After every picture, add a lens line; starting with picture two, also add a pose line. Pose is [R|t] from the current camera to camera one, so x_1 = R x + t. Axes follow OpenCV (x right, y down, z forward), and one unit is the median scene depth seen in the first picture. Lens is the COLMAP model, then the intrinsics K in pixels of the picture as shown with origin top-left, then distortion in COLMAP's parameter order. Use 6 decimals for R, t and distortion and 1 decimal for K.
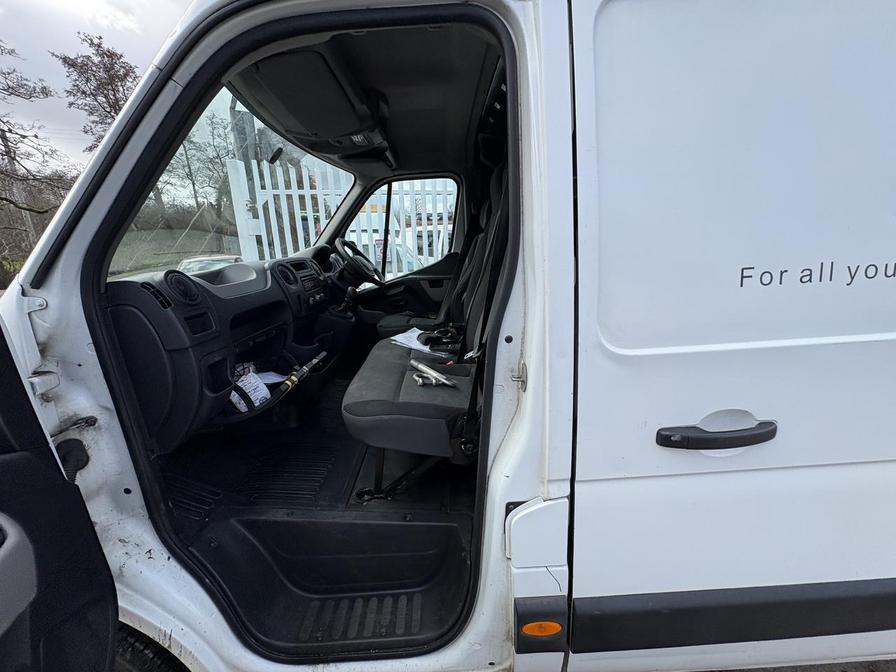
lens RADIAL K [[354.9, 0, 445.6], [0, 354.9, 338.0], [0, 0, 1]] dist [0.001483, -0.000428]
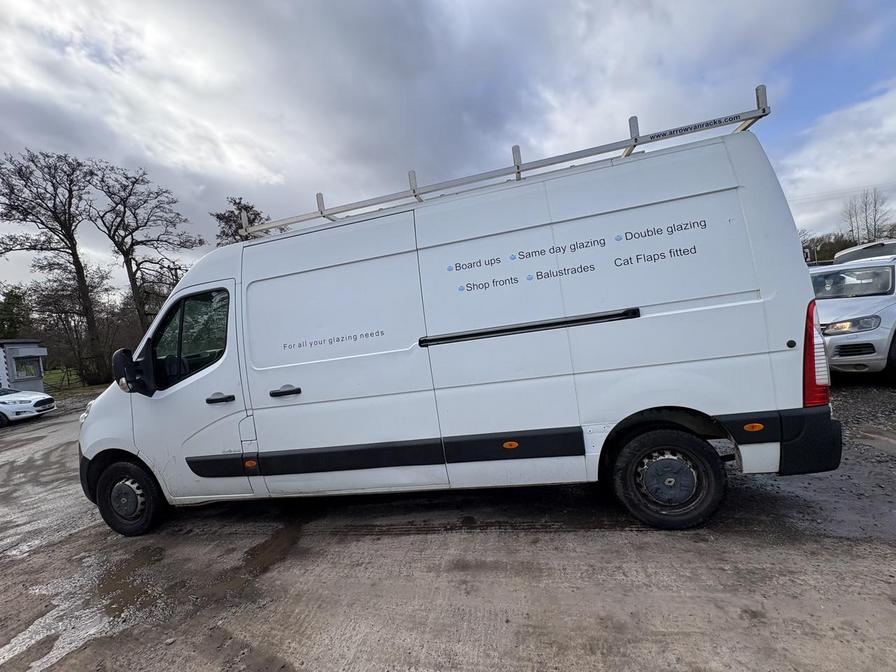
lens RADIAL K [[354.9, 0, 449.3], [0, 354.9, 340.6], [0, 0, 1]] dist [0.001483, -0.000428]
pose [[0.974794, -0.071916, -0.211197, 2.247673], [0.029384, 0.979761, -0.198002, 0.372197], [0.221163, 0.186805, 0.957179, -1.483163]]
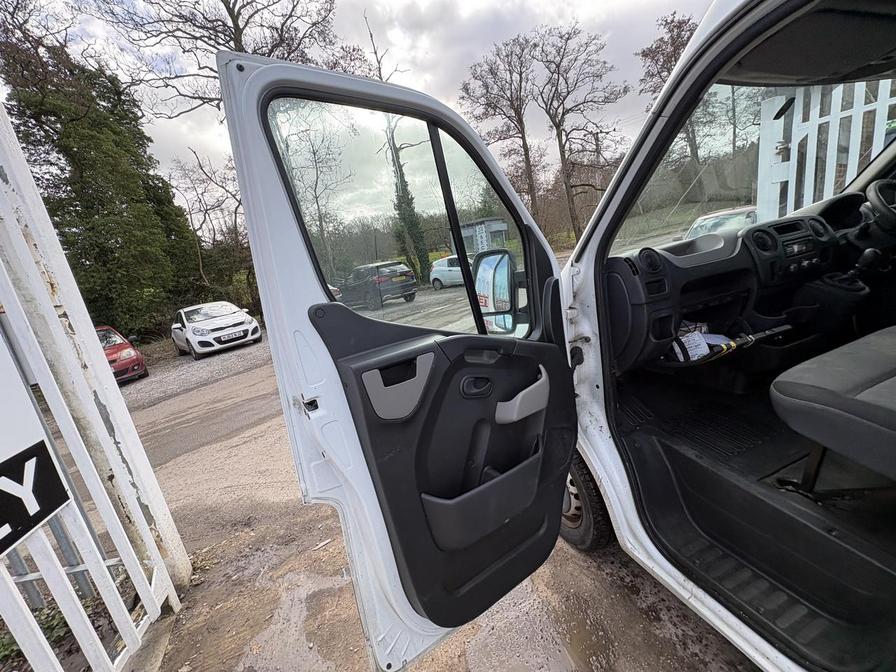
lens RADIAL K [[354.9, 0, 447.1], [0, 354.9, 333.2], [0, 0, 1]] dist [0.001483, -0.000428]
pose [[0.324965, 0.194882, -0.925429, 0.266510], [-0.089930, 0.980472, 0.174894, -0.026471], [0.941440, 0.026389, 0.336145, -0.161056]]
